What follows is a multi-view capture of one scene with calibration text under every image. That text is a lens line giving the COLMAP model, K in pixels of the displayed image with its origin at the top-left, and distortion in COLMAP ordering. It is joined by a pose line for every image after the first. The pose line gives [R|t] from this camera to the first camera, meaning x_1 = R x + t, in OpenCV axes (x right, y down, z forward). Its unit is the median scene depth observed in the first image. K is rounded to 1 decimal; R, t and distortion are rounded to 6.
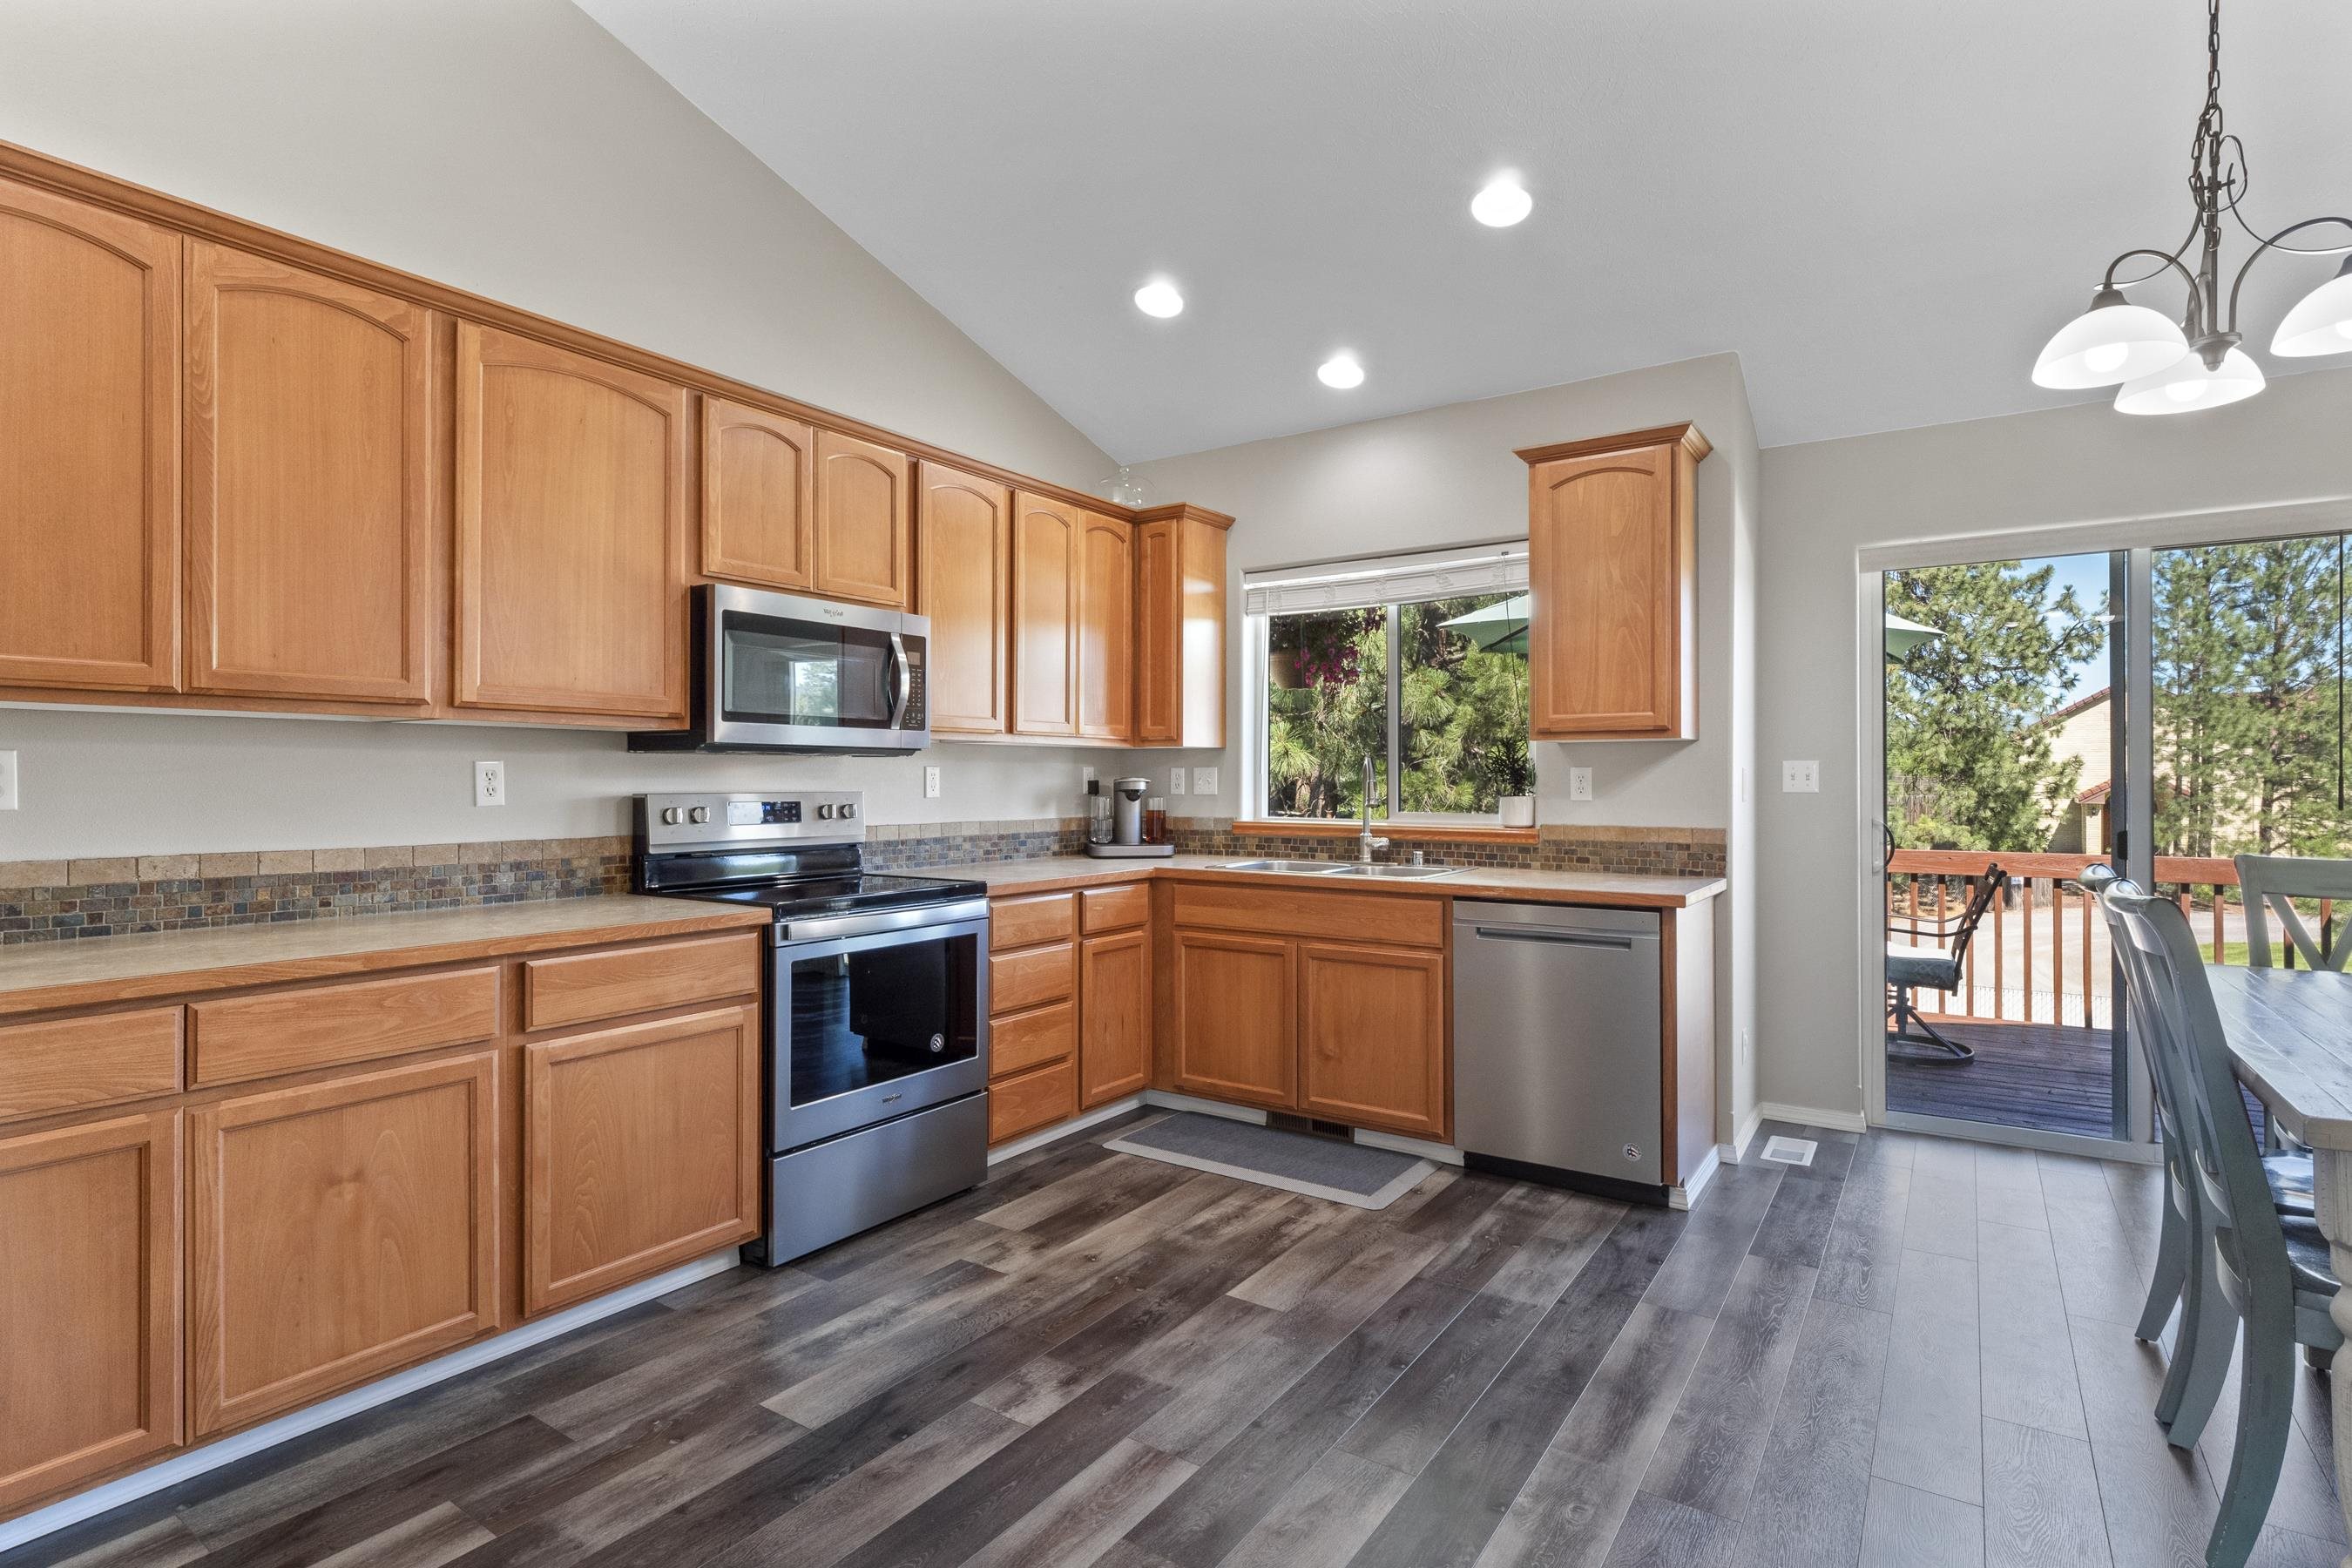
lens RADIAL K [[1144.2, 0, 1161.9], [0, 1144.2, 772.4], [0, 0, 1]] dist [0.001314, -0.002089]
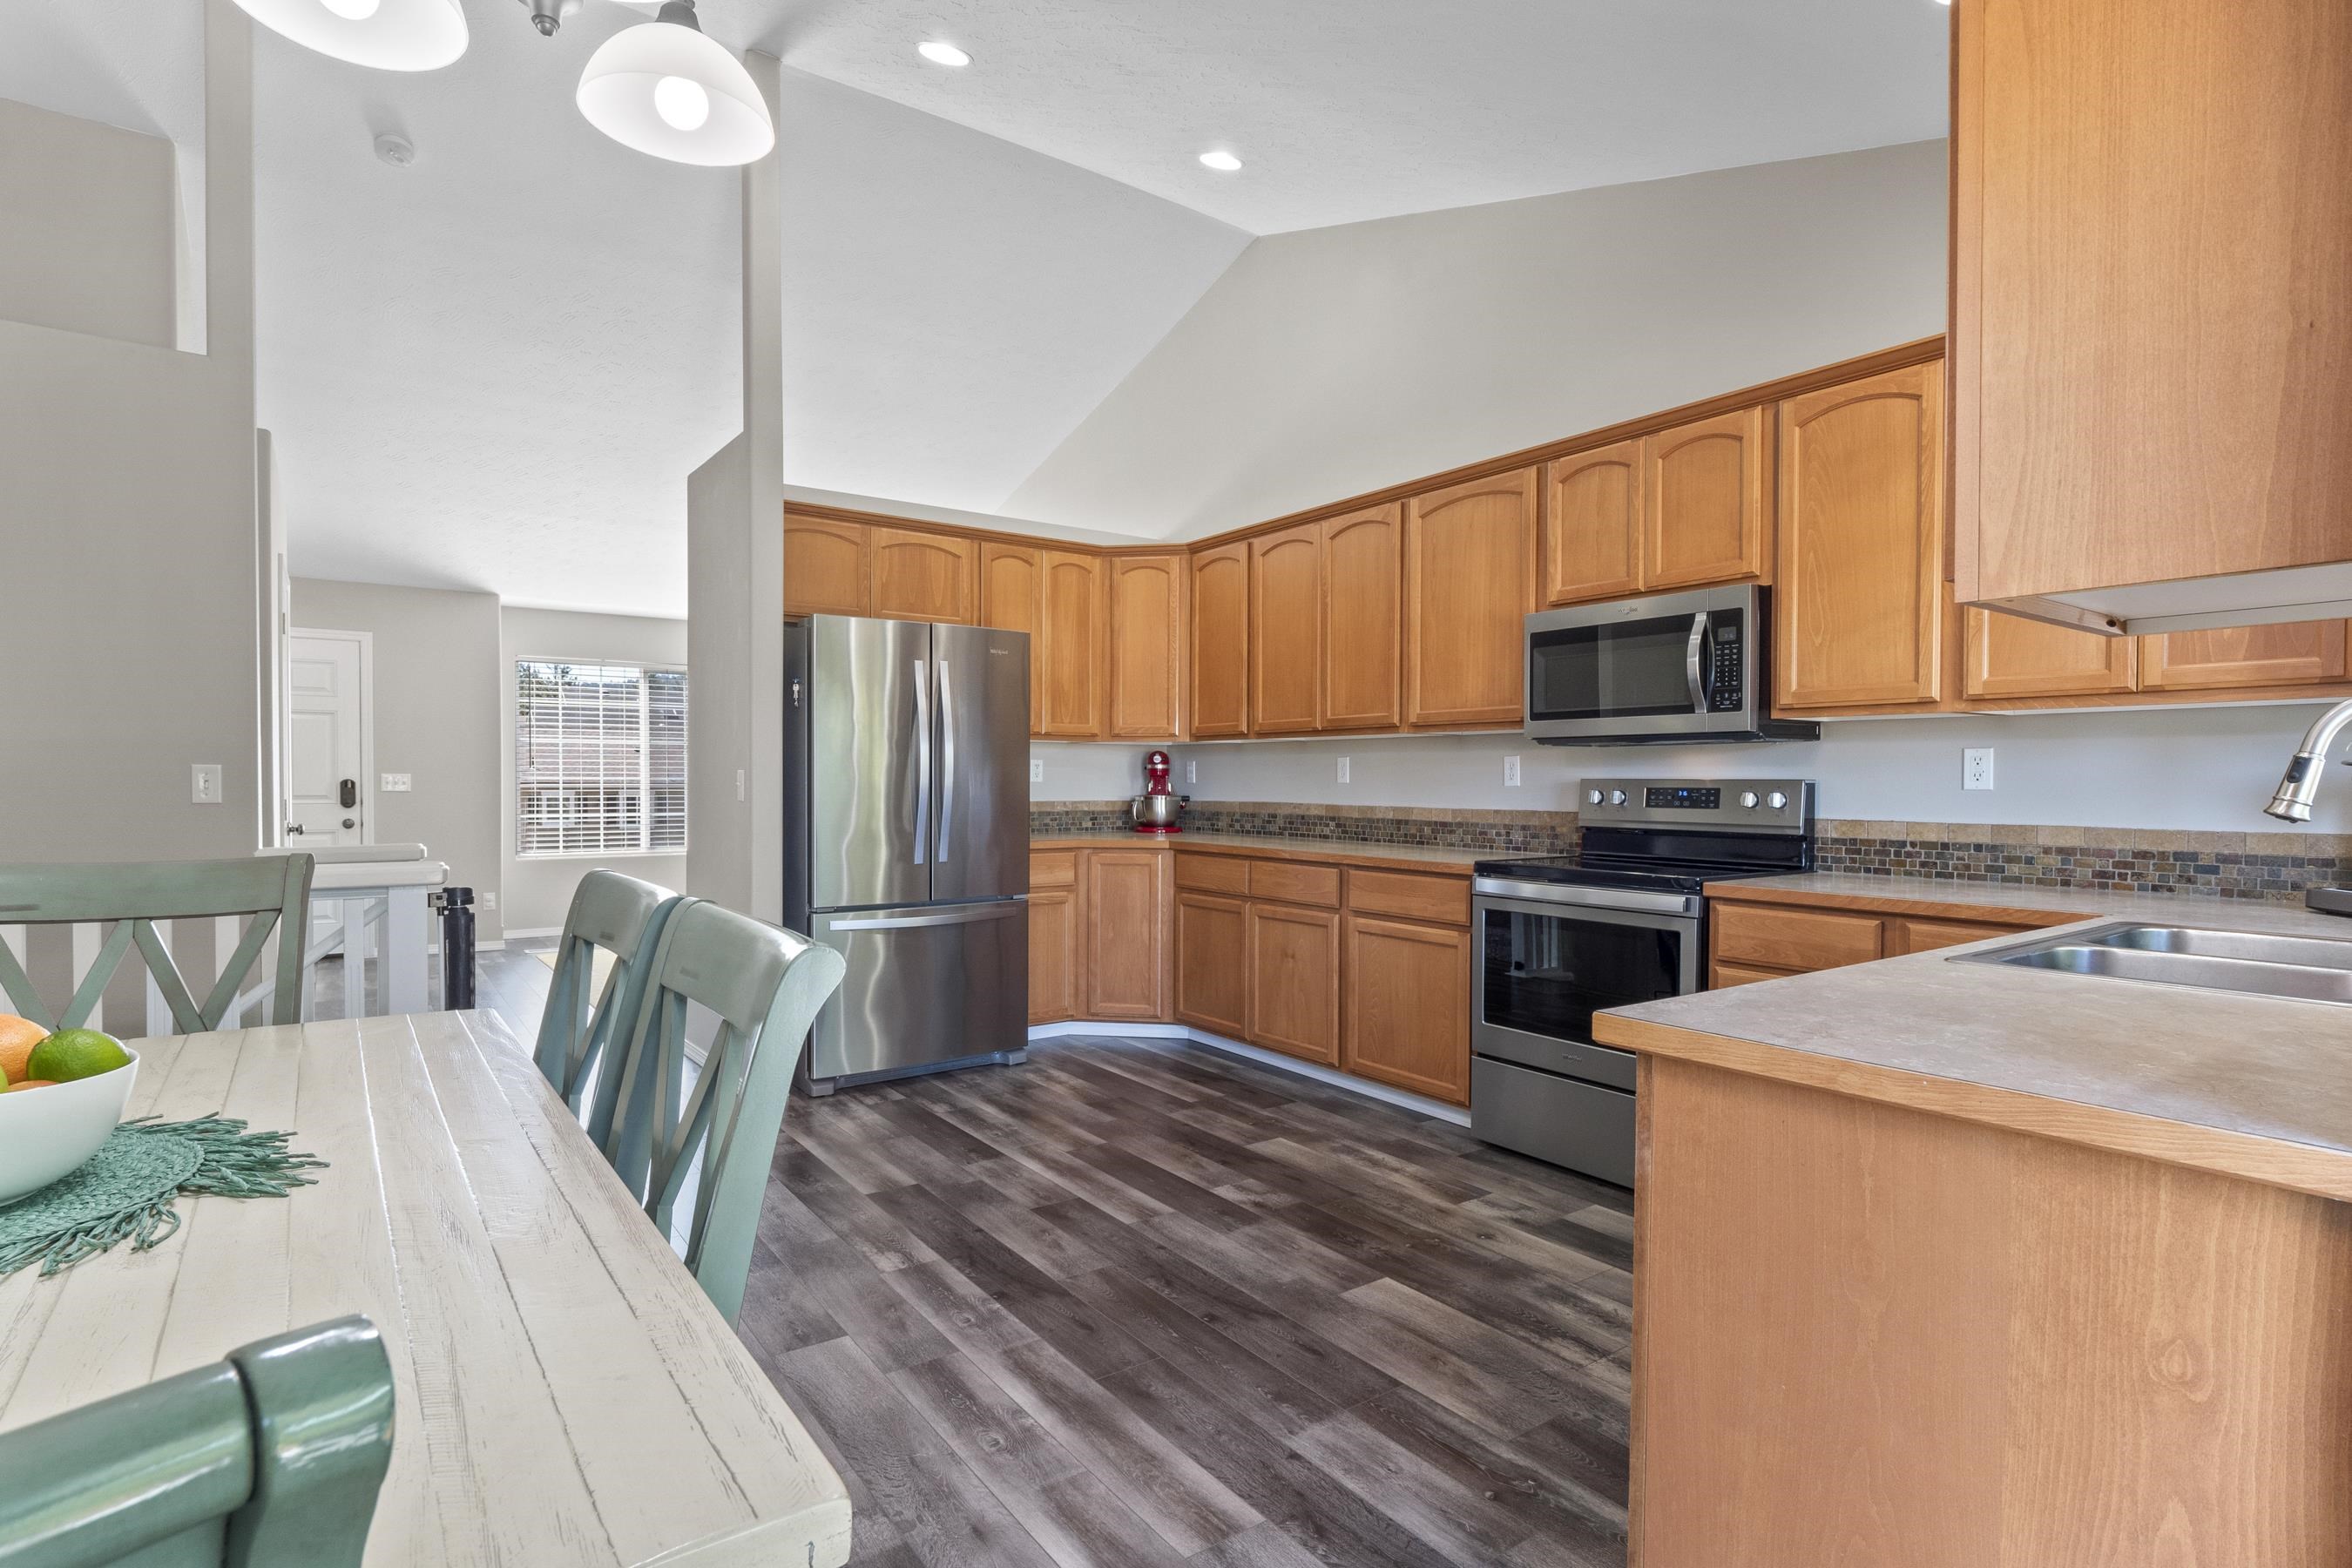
lens RADIAL K [[1144.2, 0, 1174.5], [0, 1144.2, 801.3], [0, 0, 1]] dist [0.001314, -0.002089]
pose [[-0.322291, 0.016058, -0.946505, 1.082753], [0.001578, 0.999864, 0.016426, 0.026190], [0.946639, 0.003801, -0.322272, 1.178407]]
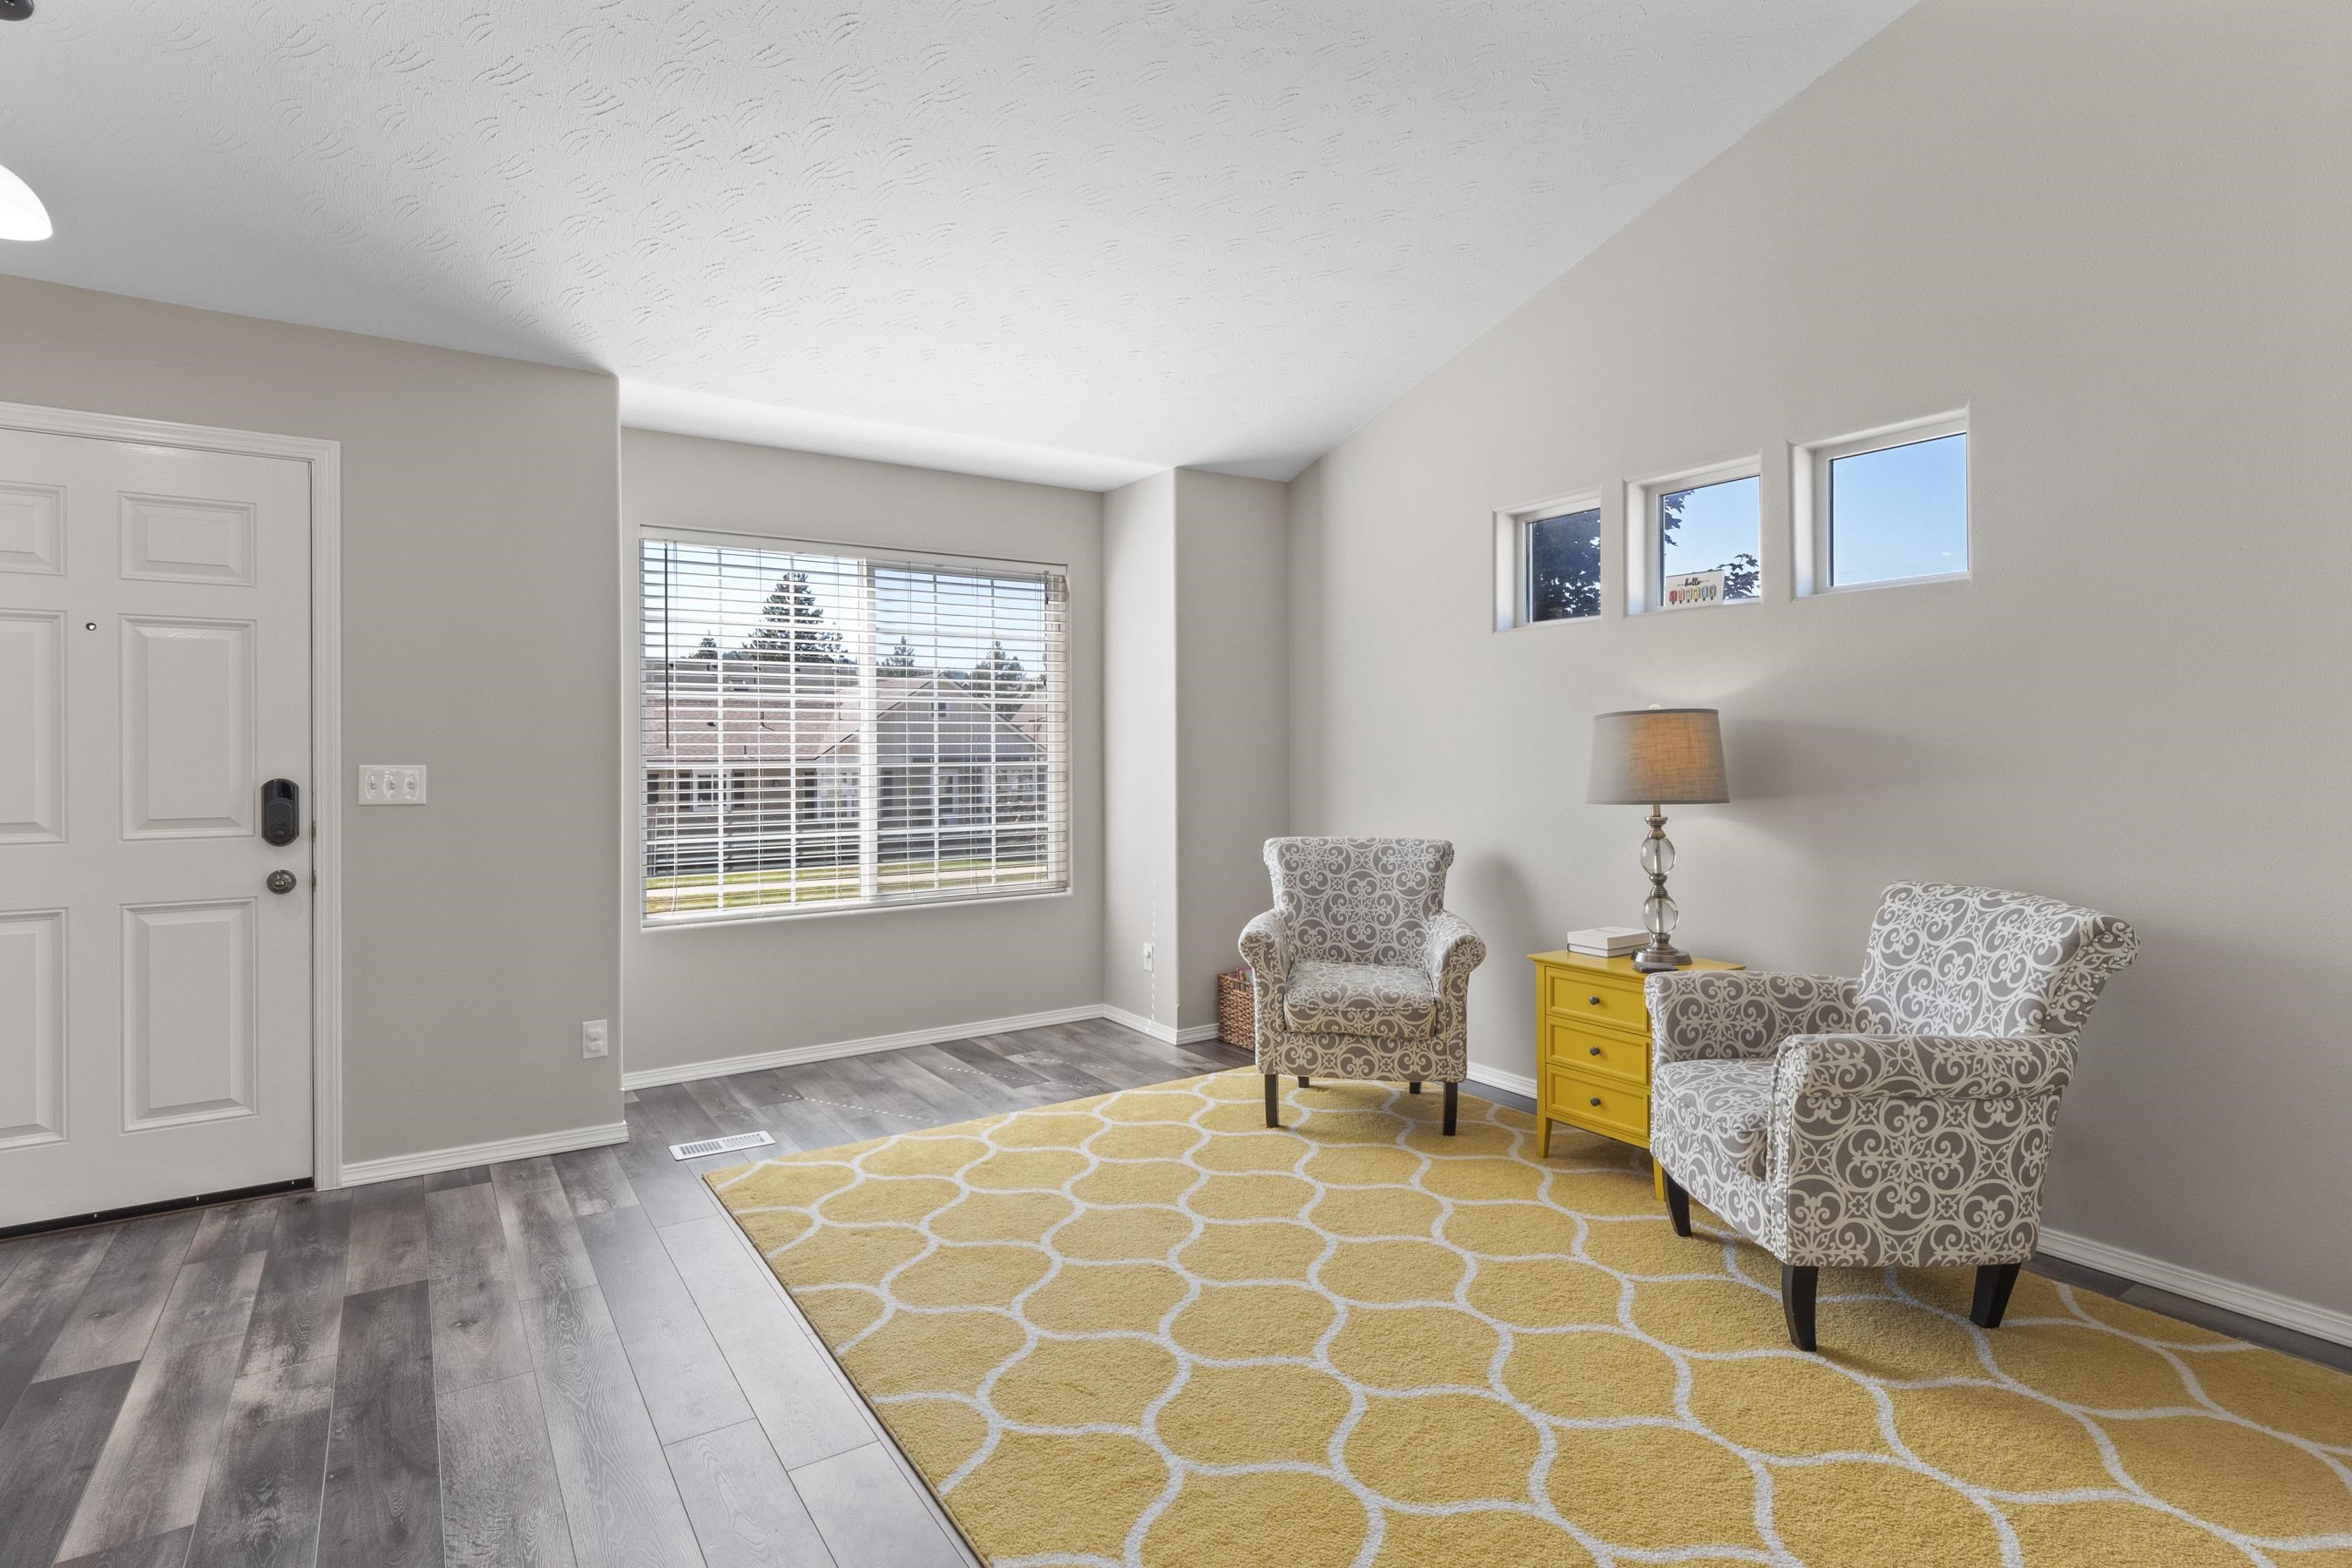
lens RADIAL K [[1144.2, 0, 1168.0], [0, 1144.2, 767.5], [0, 0, 1]] dist [0.001314, -0.002089]
pose [[-0.404948, 0.006066, -0.914320, 0.722716], [0.010727, 0.999941, 0.001883, 0.021890], [0.914277, -0.009046, -0.404989, 0.762649]]
